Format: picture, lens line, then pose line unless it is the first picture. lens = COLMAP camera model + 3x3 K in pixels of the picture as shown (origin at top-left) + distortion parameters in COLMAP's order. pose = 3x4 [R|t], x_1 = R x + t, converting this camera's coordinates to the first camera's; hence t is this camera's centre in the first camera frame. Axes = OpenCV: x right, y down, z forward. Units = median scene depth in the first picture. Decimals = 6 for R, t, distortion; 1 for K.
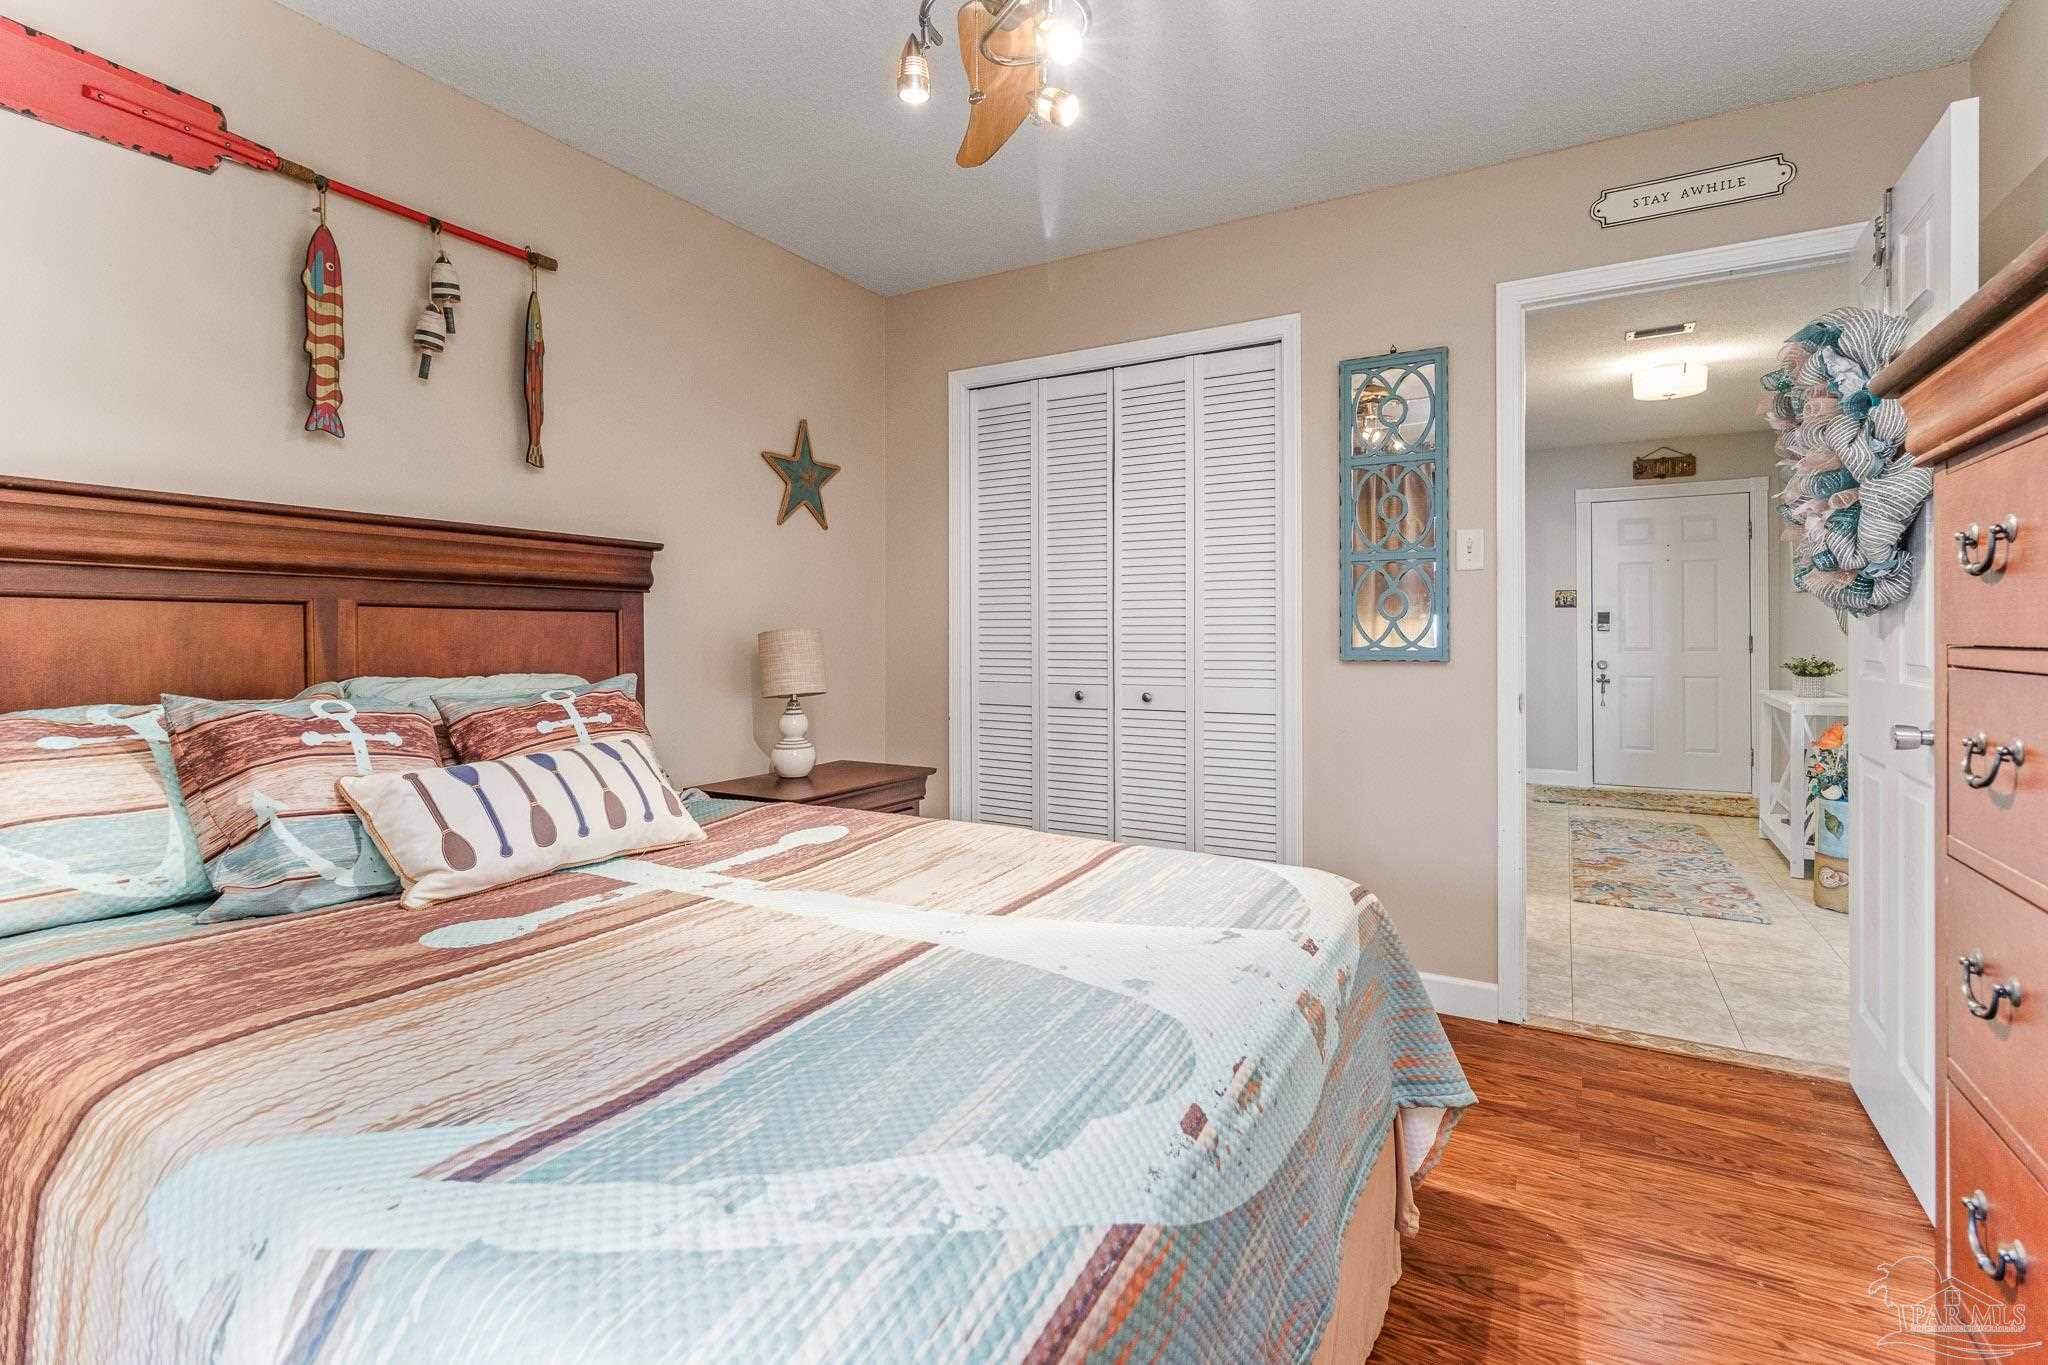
lens RADIAL K [[968.8, 0, 1032.8], [0, 968.8, 637.1], [0, 0, 1]] dist [0.001733, -0.000618]
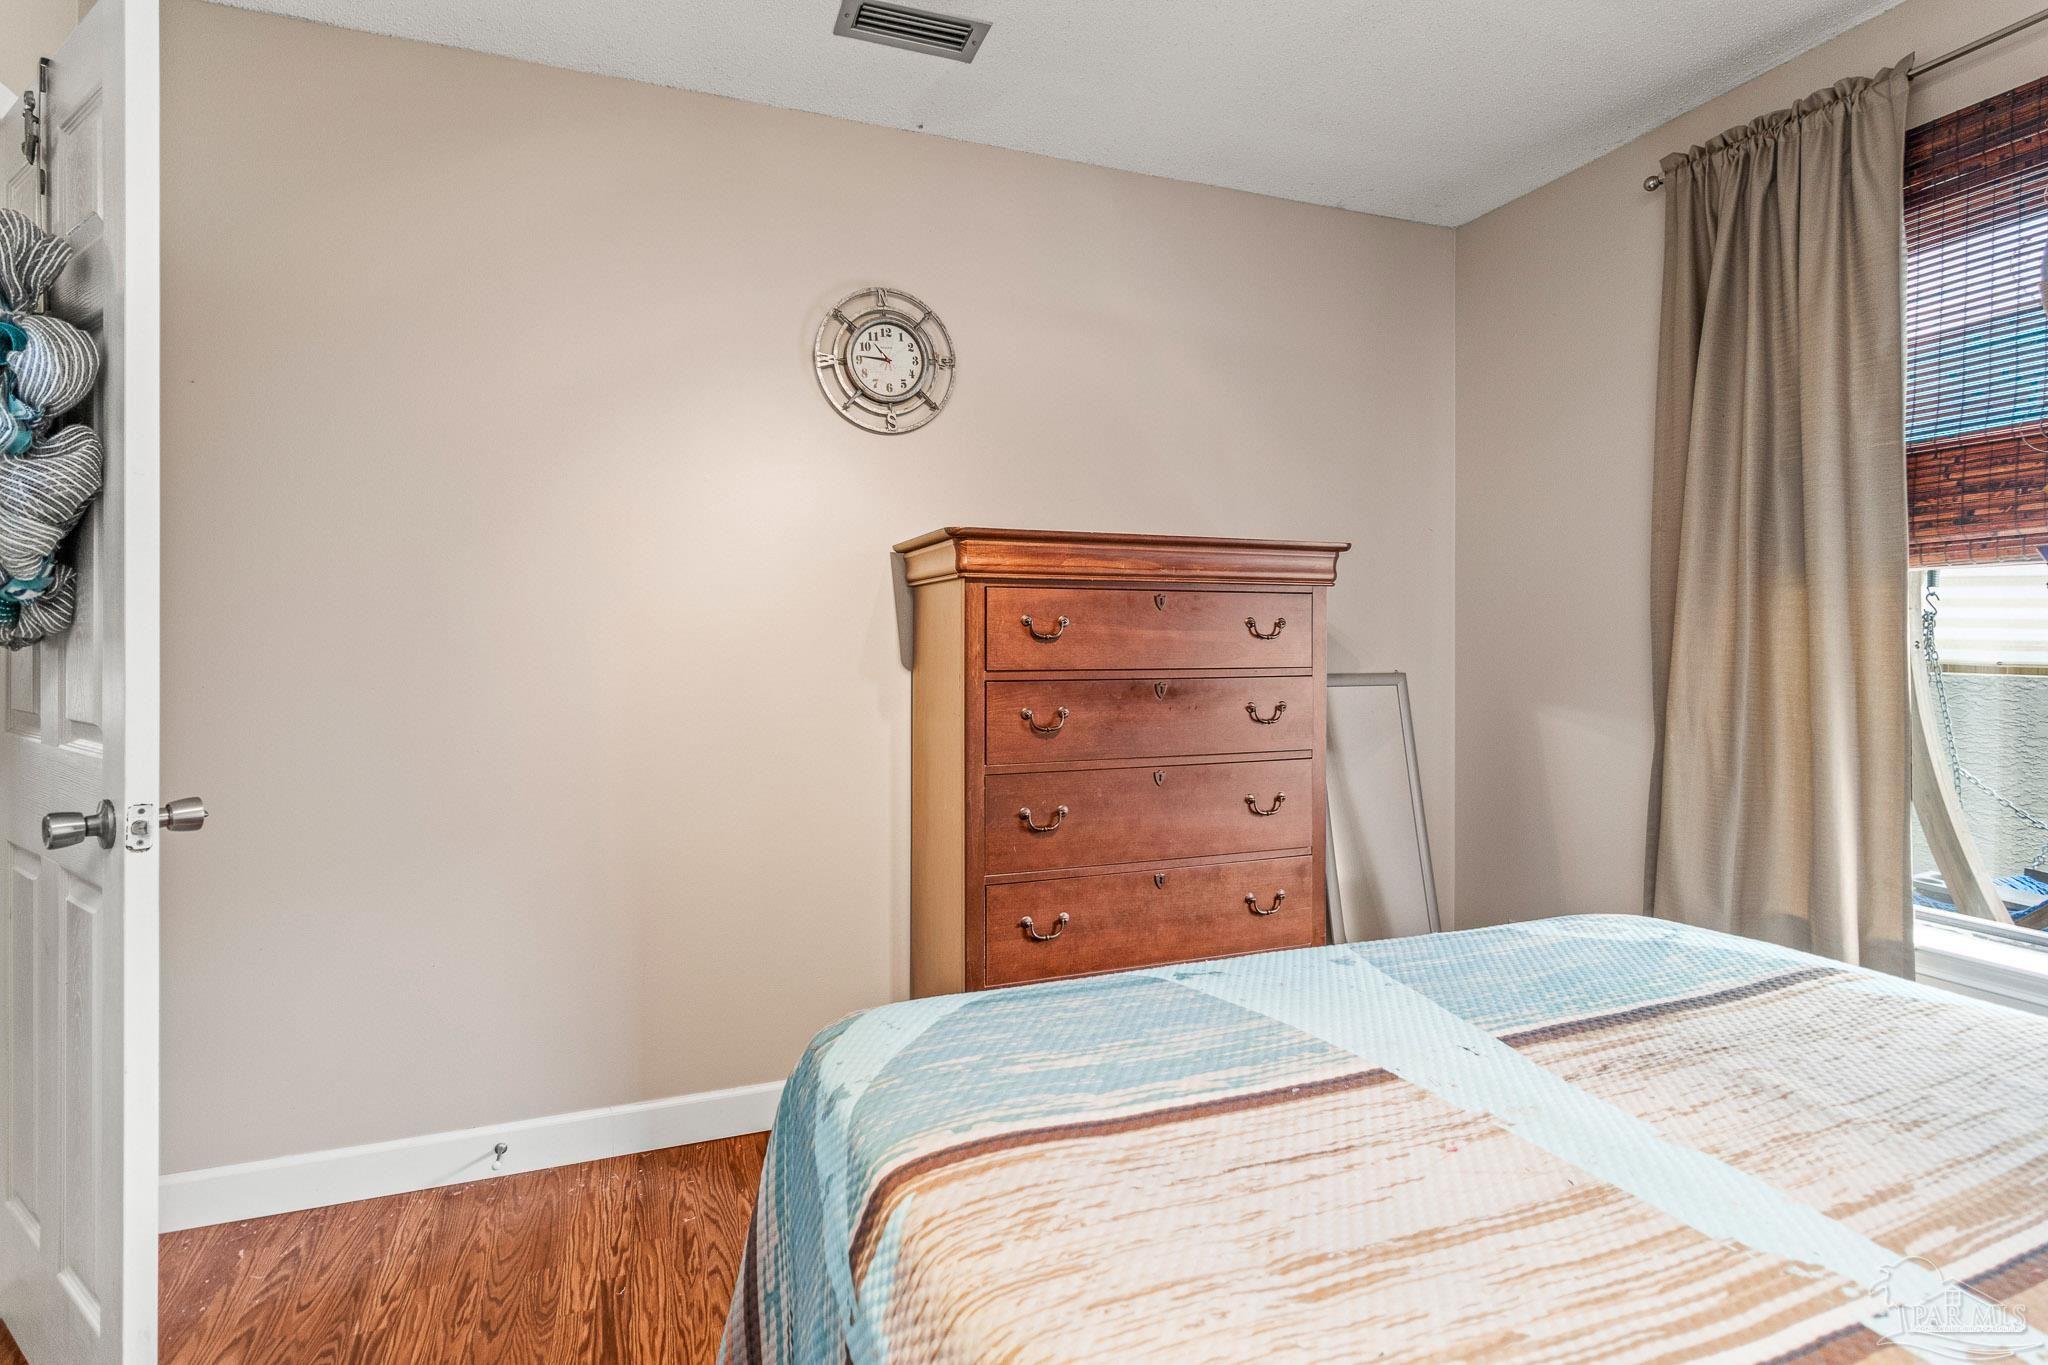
lens RADIAL K [[968.8, 0, 1032.8], [0, 968.8, 637.1], [0, 0, 1]] dist [0.001733, -0.000618]
pose [[-0.765639, 0.004600, 0.643254, -0.197723], [-0.000678, 0.999968, -0.007958, -0.025159], [-0.643271, -0.006529, -0.765611, 1.121045]]
